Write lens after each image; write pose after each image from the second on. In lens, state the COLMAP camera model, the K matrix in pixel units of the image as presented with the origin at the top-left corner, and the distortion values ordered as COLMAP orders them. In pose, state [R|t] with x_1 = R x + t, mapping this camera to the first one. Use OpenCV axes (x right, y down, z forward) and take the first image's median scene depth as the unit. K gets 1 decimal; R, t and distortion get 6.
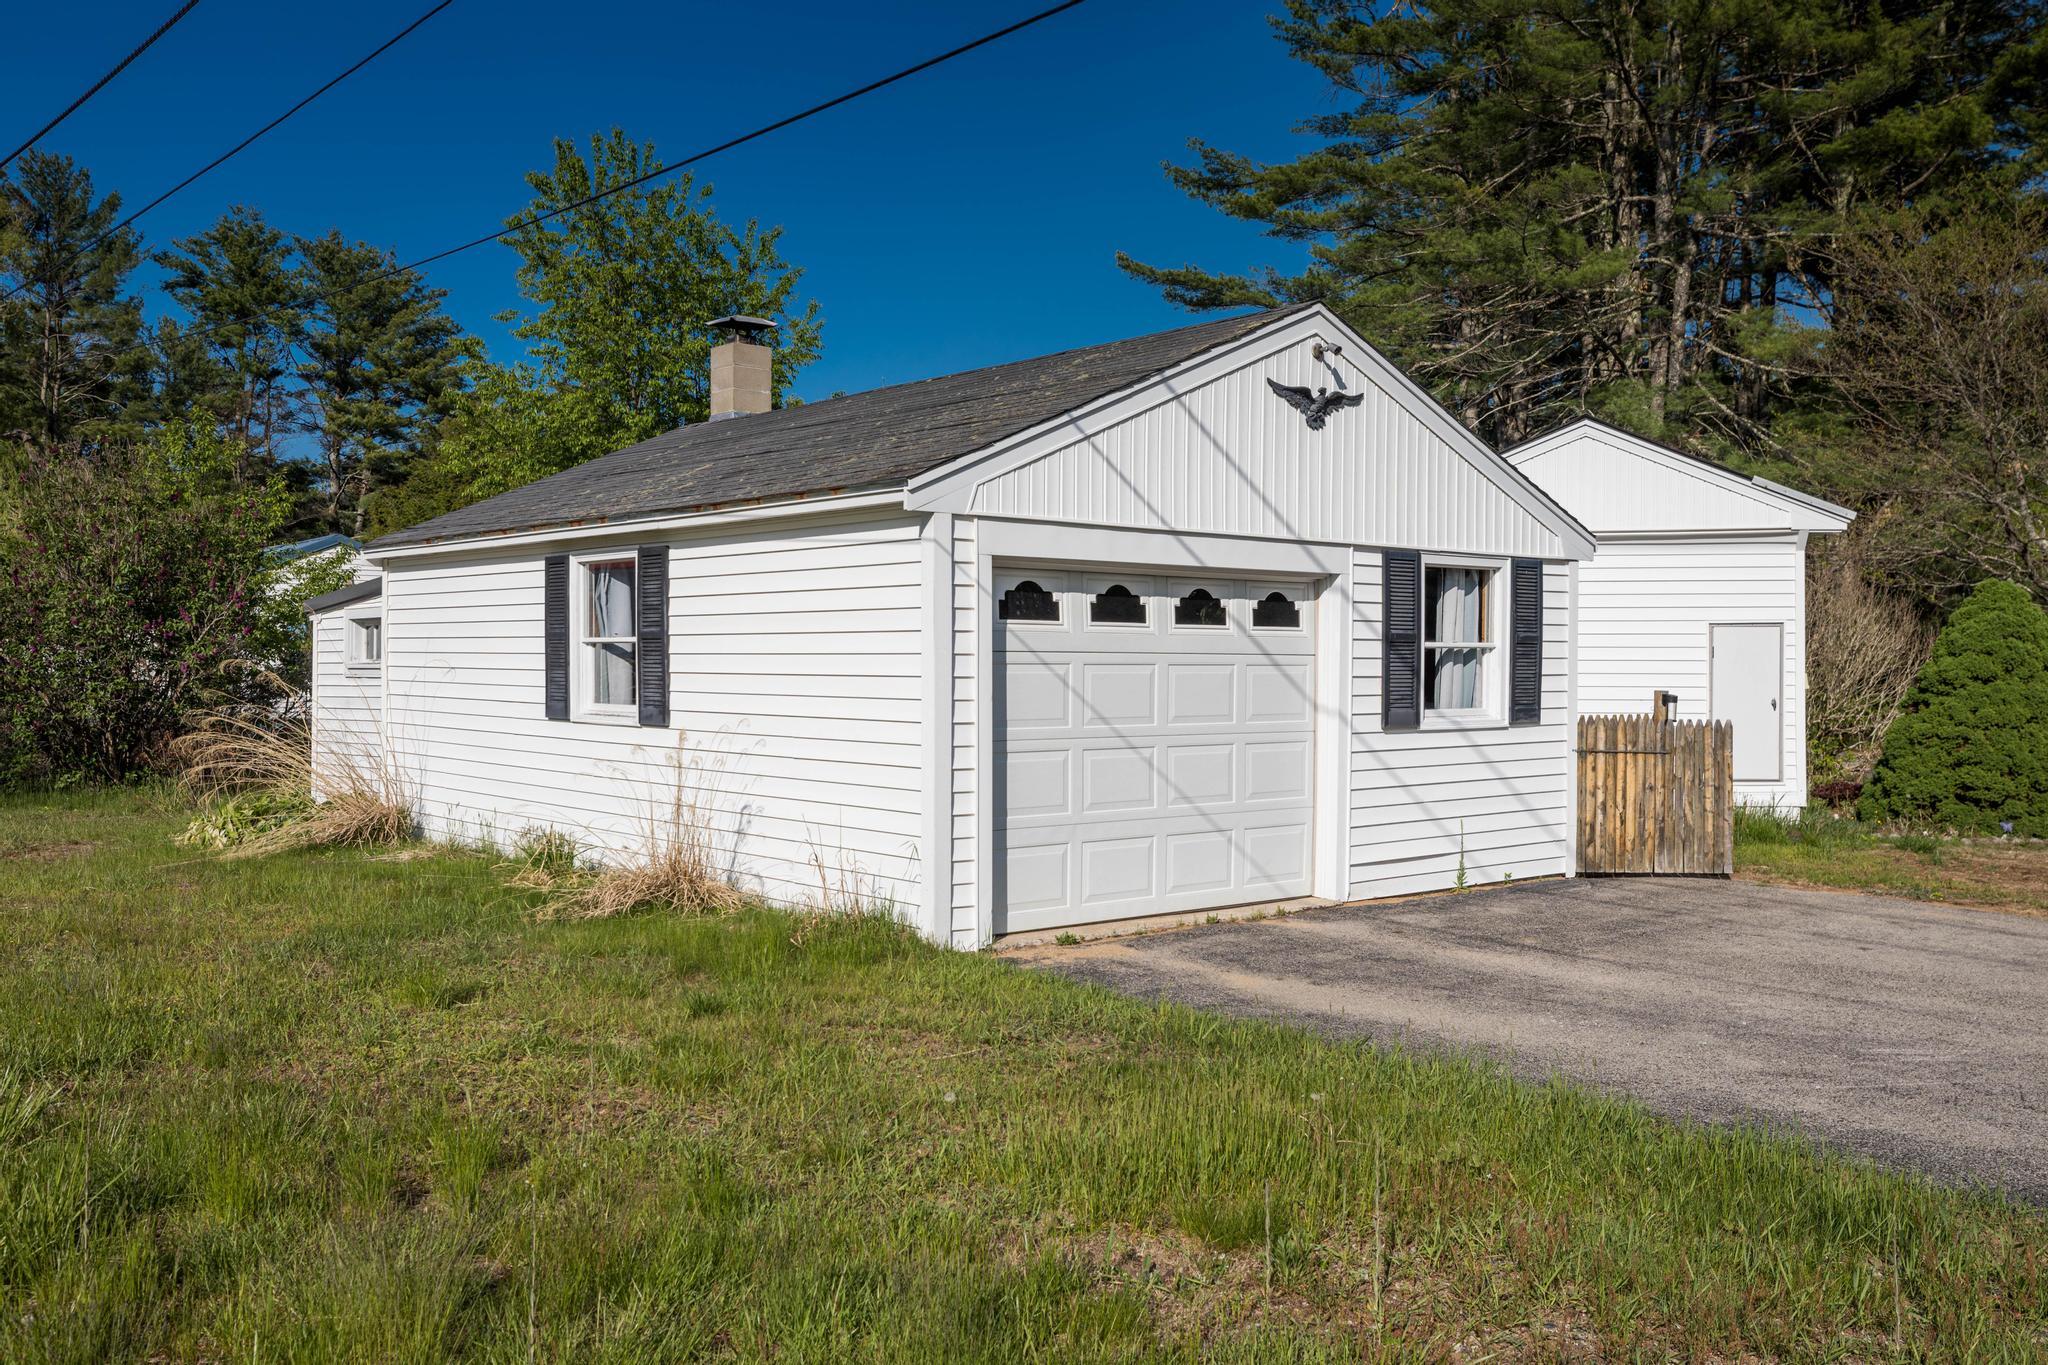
lens RADIAL K [[1824.3, 0, 1024.6], [0, 1824.3, 676.1], [0, 0, 1]] dist [0.003661, 0.001265]
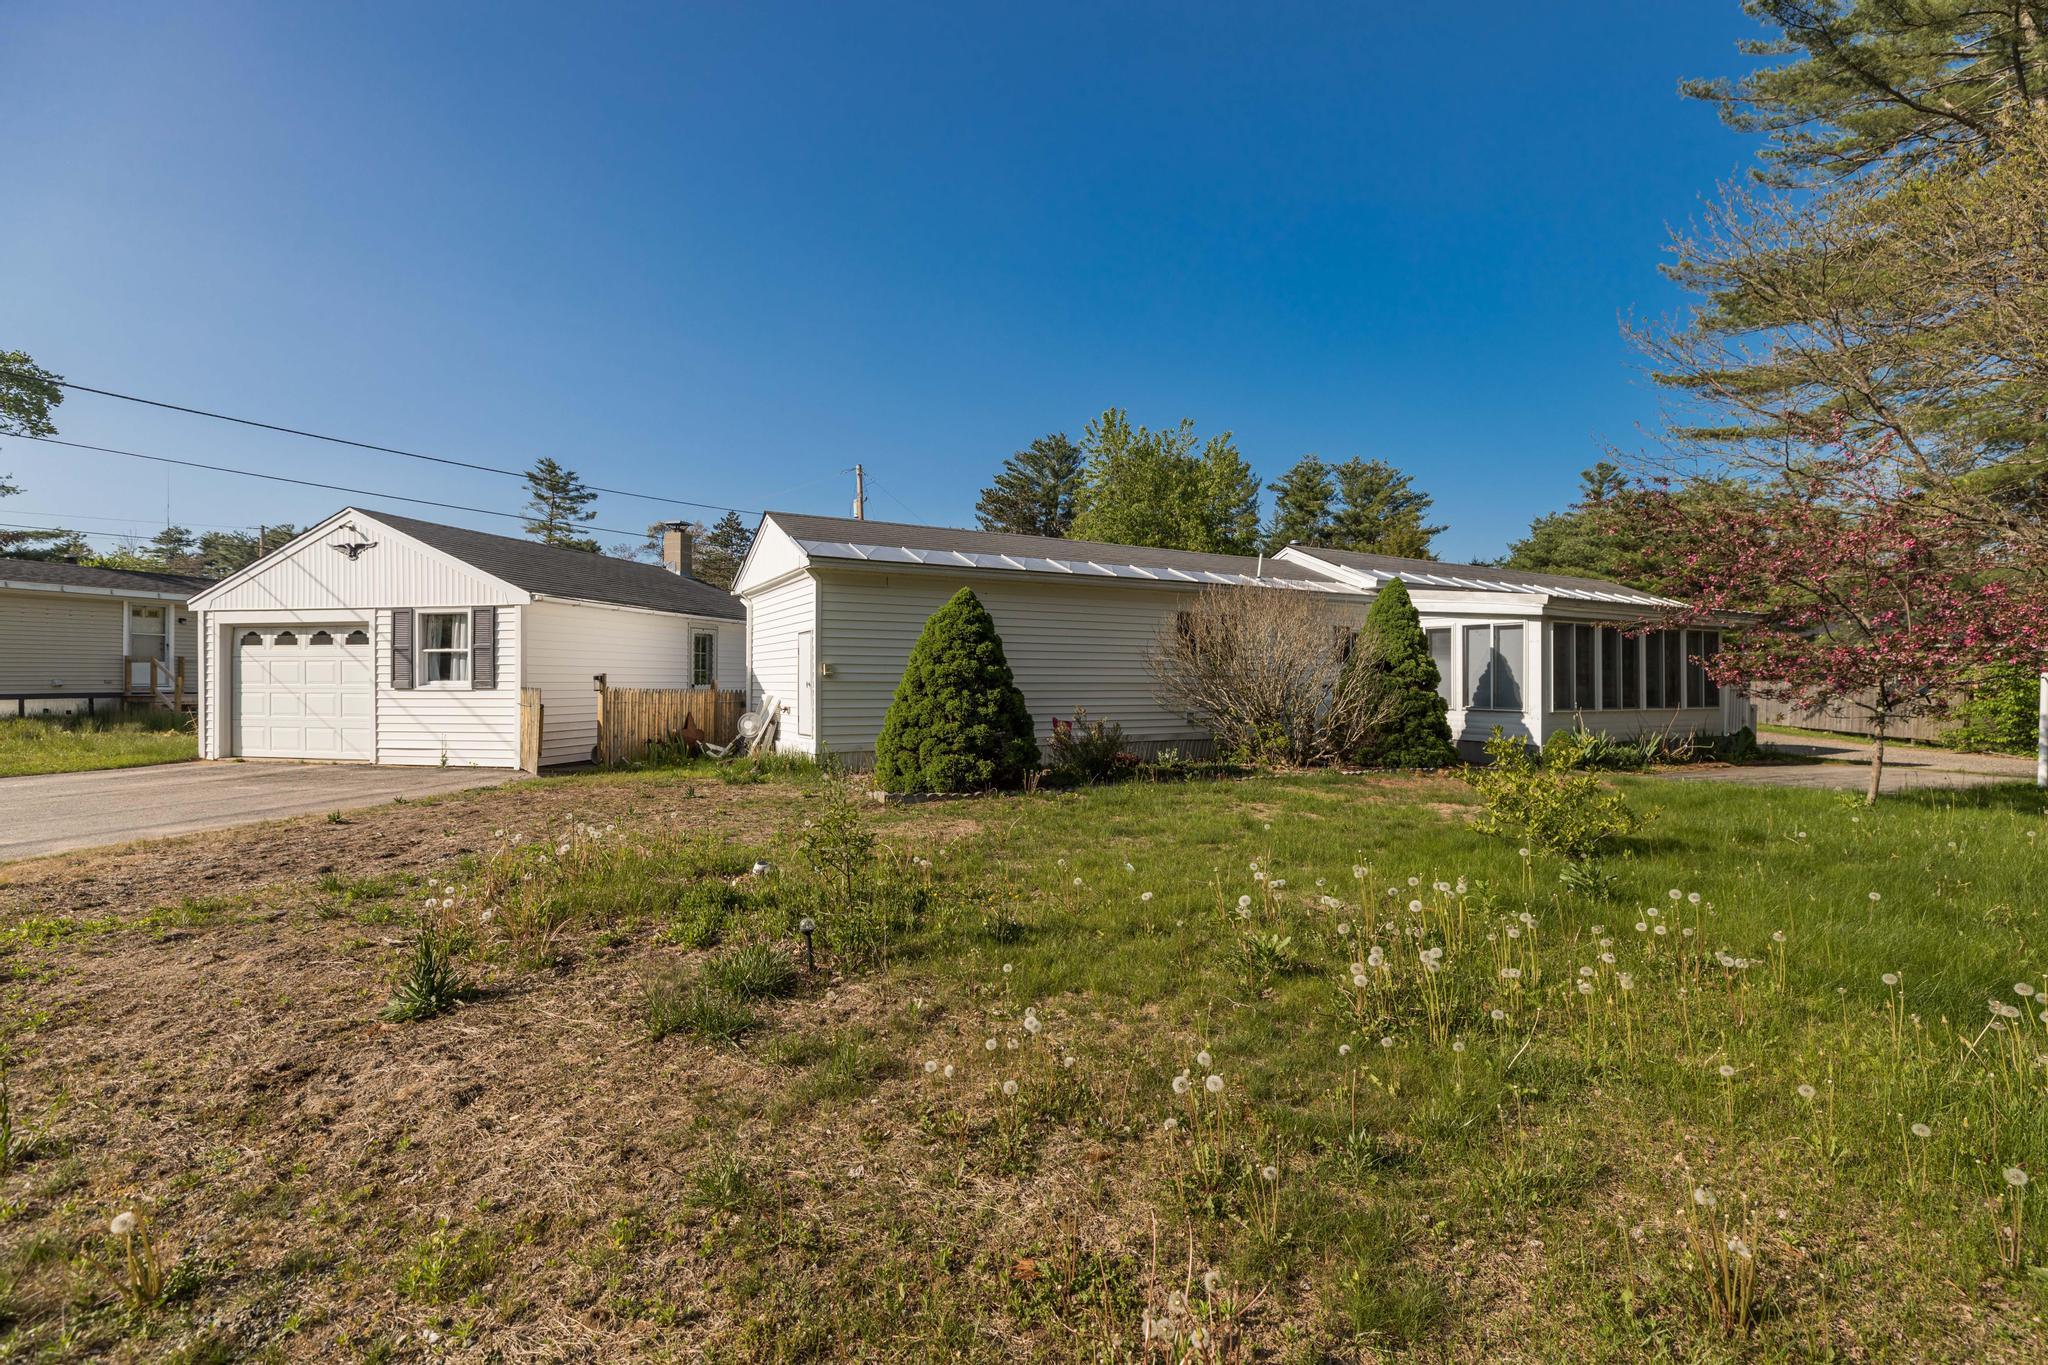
lens RADIAL K [[948.0, 0, 1025.7], [0, 948.0, 682.8], [0, 0, 1]] dist [0.001330, 0.000050]
pose [[0.572319, 0.000111, -0.820031, 1.604322], [-0.006851, 0.999966, -0.004646, 0.021993], [0.820002, 0.008277, 0.572300, 0.974766]]
